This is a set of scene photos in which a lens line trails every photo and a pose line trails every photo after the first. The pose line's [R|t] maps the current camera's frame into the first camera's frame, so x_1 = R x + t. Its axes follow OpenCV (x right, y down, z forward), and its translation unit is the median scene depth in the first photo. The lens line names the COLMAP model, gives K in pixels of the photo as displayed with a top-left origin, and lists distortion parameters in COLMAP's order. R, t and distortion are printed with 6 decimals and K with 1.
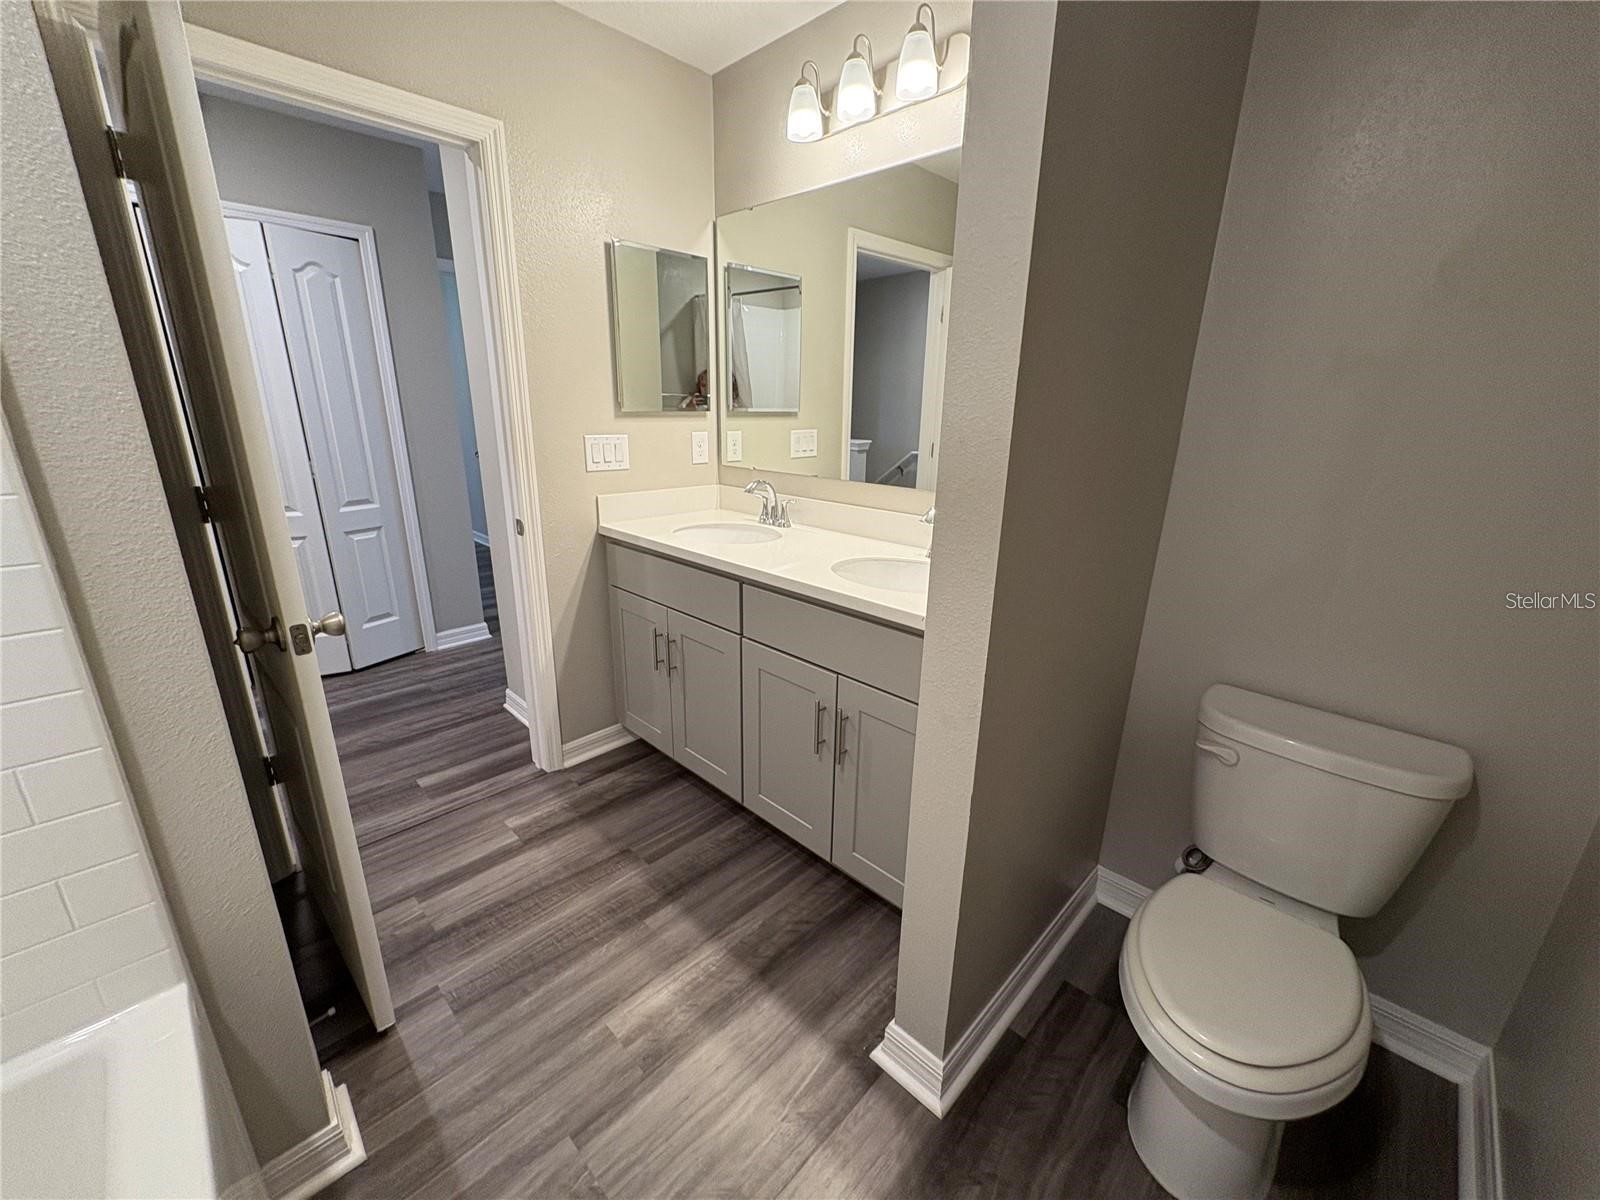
lens RADIAL K [[637.7, 0, 798.3], [0, 637.7, 596.7], [0, 0, 1]] dist [-0.000501, 0.000352]
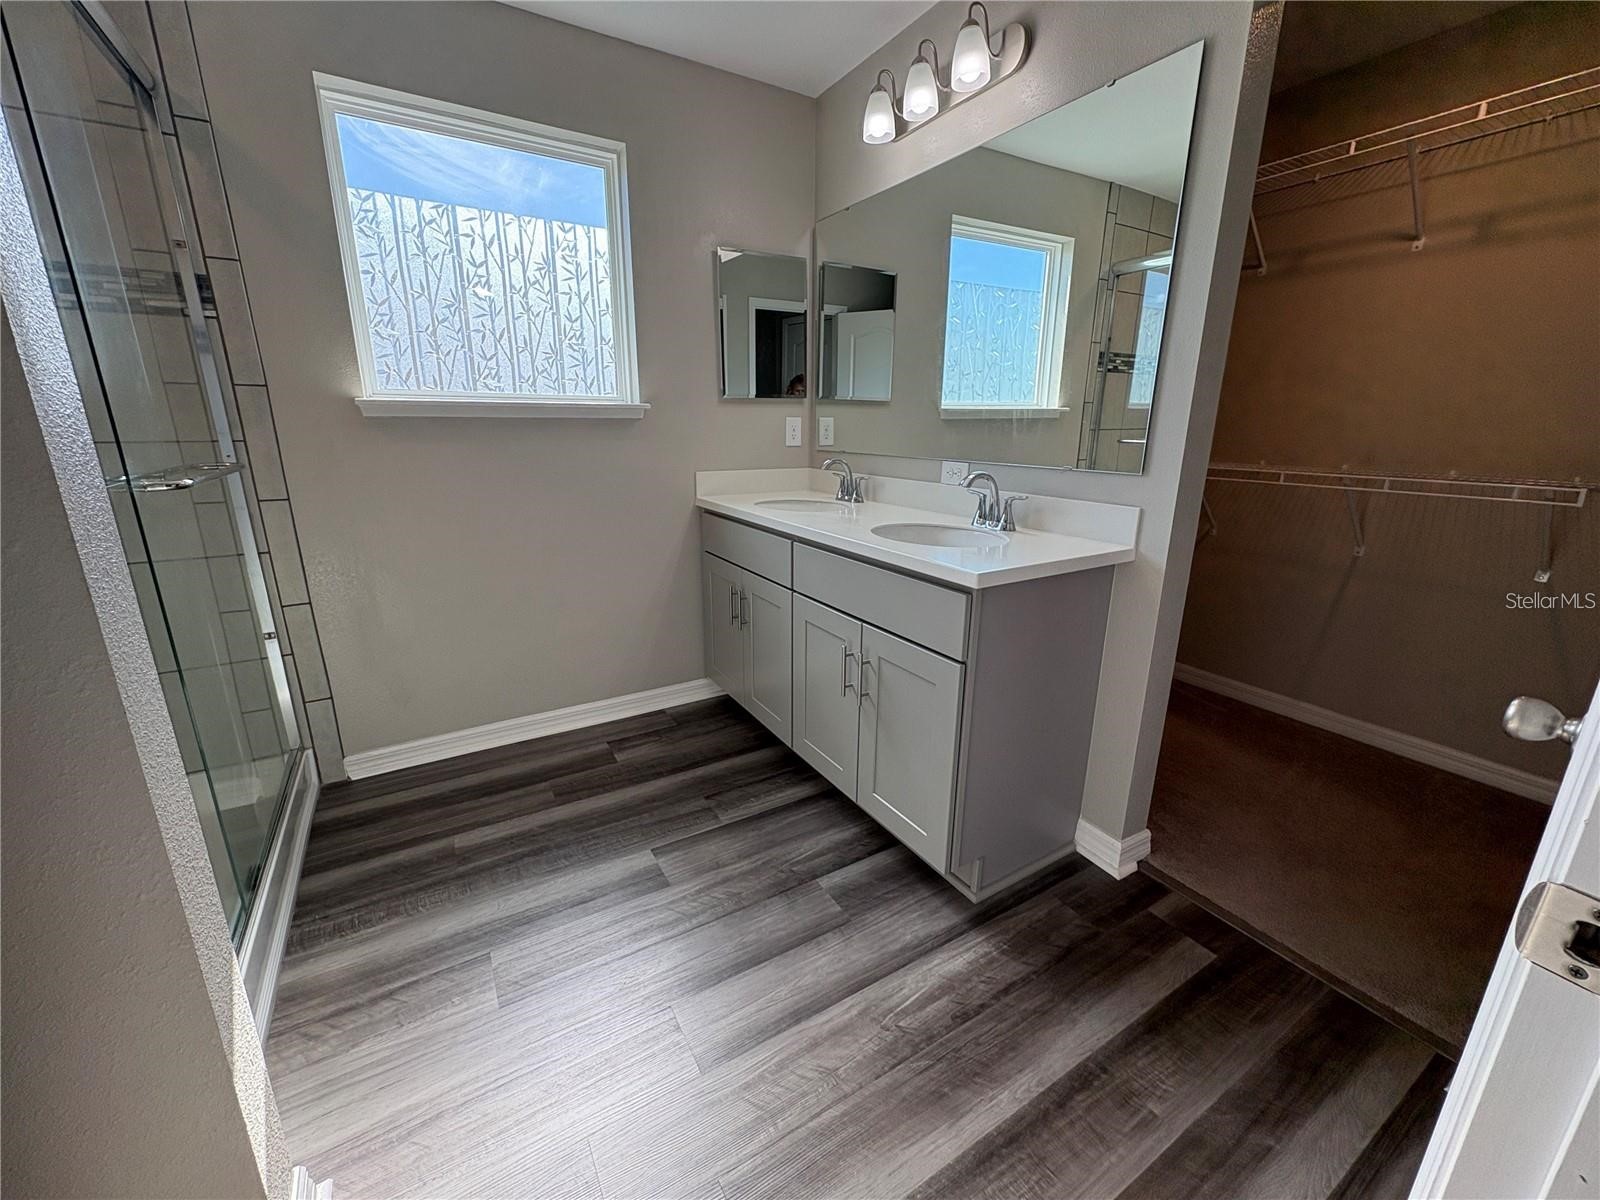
lens RADIAL K [[637.7, 0, 796.7], [0, 637.7, 599.1], [0, 0, 1]] dist [-0.000501, 0.000352]
pose [[0.969294, 0.063825, -0.237478, 0.179645], [-0.067937, 0.997648, -0.009160, 0.085508], [0.236335, 0.025012, 0.971350, -0.075681]]
